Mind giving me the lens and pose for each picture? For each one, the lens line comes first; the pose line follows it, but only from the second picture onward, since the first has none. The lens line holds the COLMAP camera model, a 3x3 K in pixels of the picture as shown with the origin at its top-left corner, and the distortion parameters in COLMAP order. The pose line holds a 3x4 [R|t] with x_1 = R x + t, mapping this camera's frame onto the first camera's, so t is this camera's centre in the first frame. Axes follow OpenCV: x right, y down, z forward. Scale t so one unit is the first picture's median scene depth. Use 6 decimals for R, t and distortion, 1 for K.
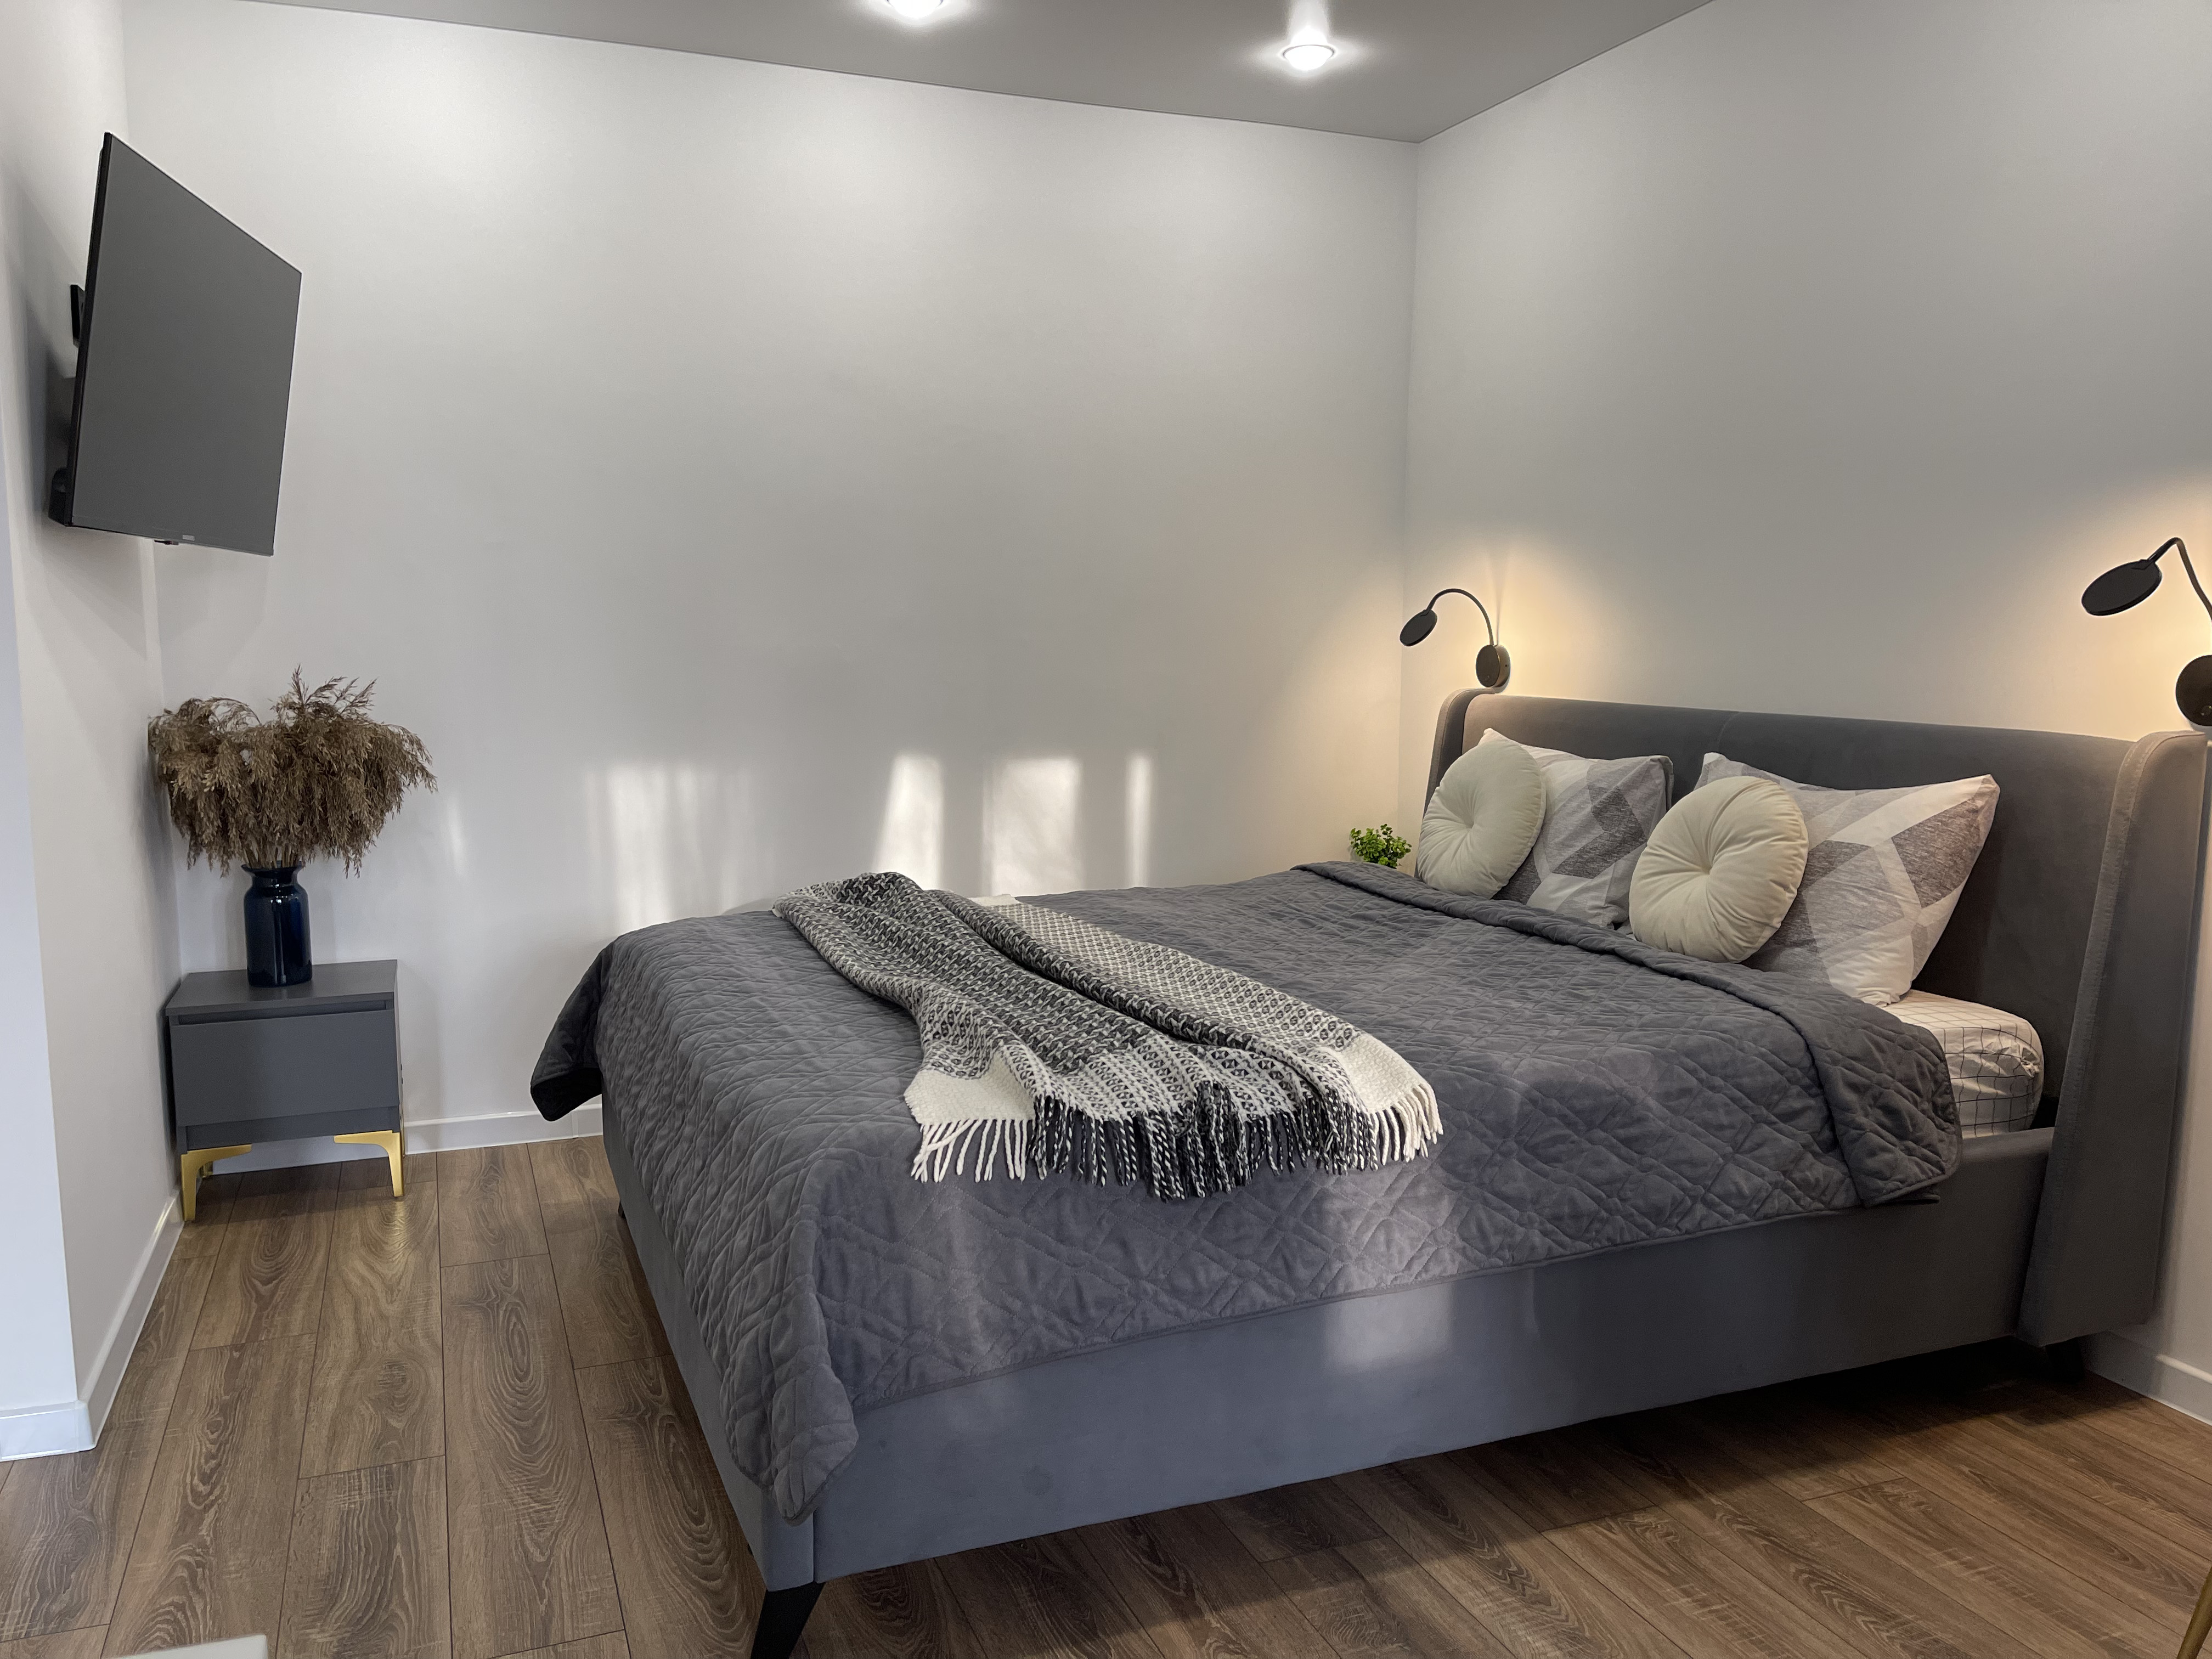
lens RADIAL K [[1651.0, 0, 1109.2], [0, 1651.0, 838.6], [0, 0, 1]] dist [0.057937, -0.065969]
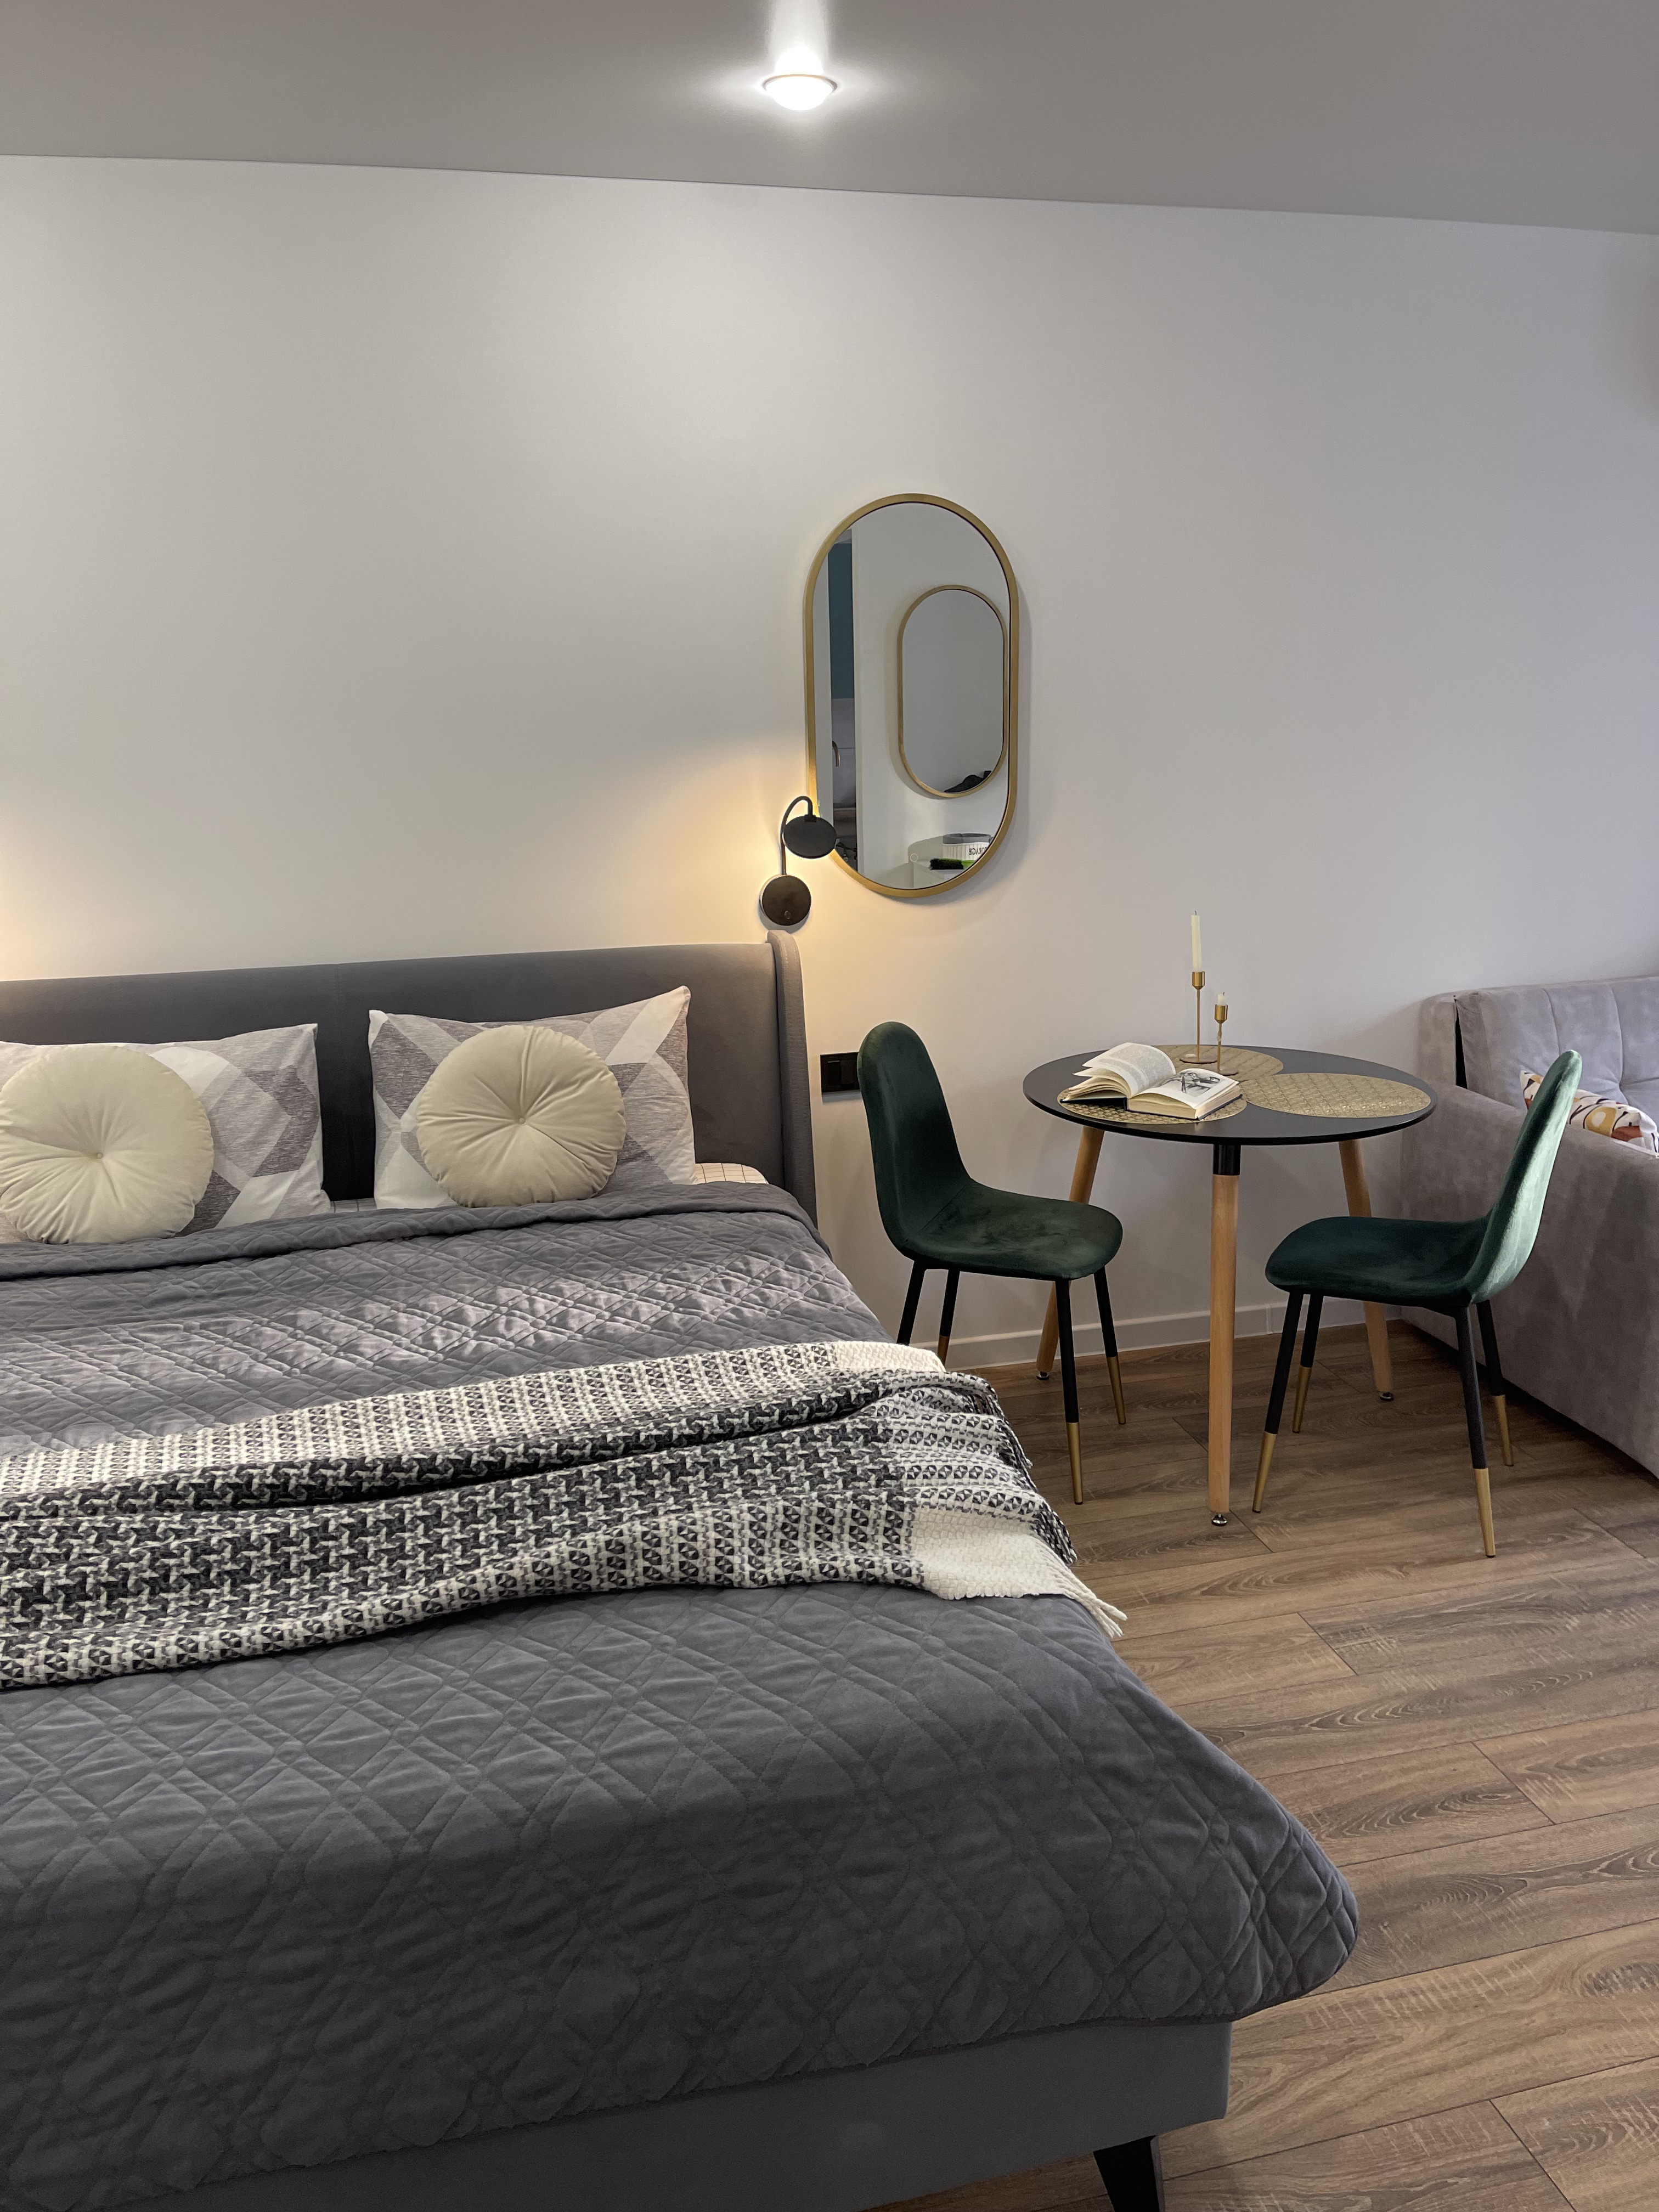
lens RADIAL K [[1651.0, 0, 829.5], [0, 1651.0, 1106.0], [0, 0, 1]] dist [0.057937, -0.065969]
pose [[0.133077, -0.245811, 0.960139, -0.756937], [0.149148, 0.962690, 0.225792, -0.242314], [-0.979819, 0.113155, 0.164774, 0.791864]]
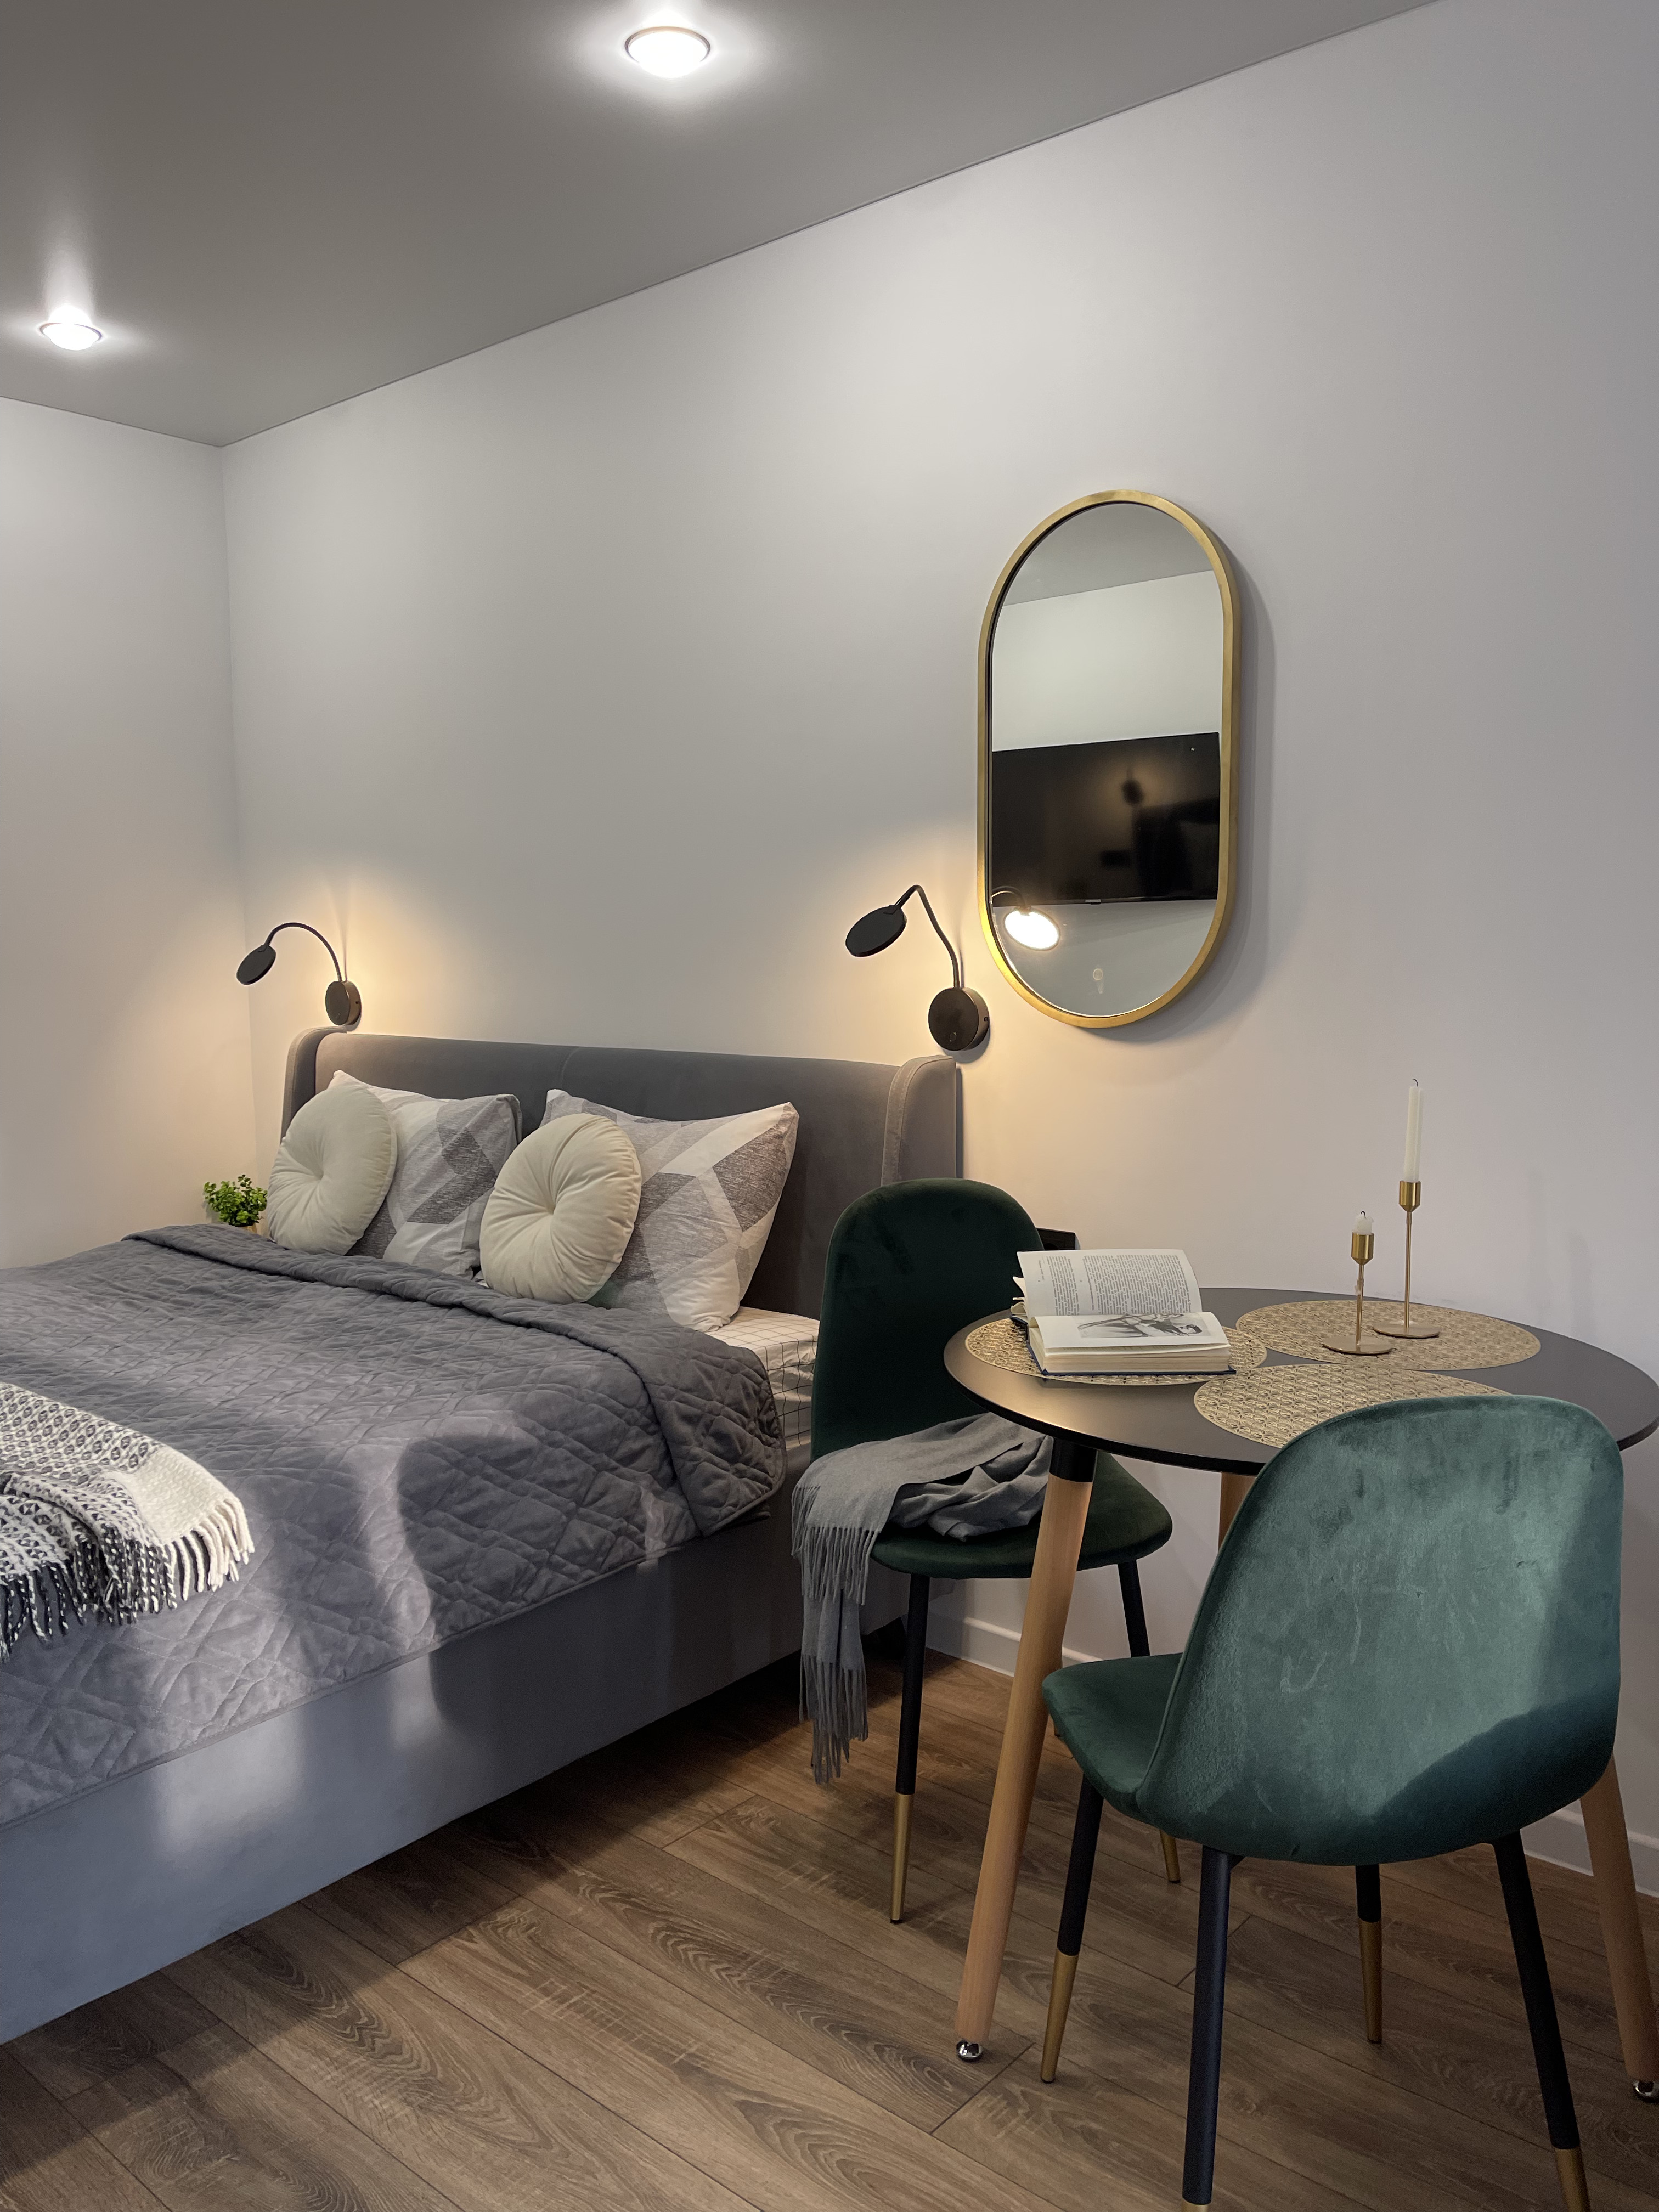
lens RADIAL K [[1651.0, 0, 829.5], [0, 1651.0, 1106.0], [0, 0, 1]] dist [0.057937, -0.065969]
pose [[0.887872, -0.060622, 0.456078, 0.074104], [0.074020, 0.997190, -0.011552, -0.024159], [-0.454096, 0.044015, 0.889865, 0.050540]]
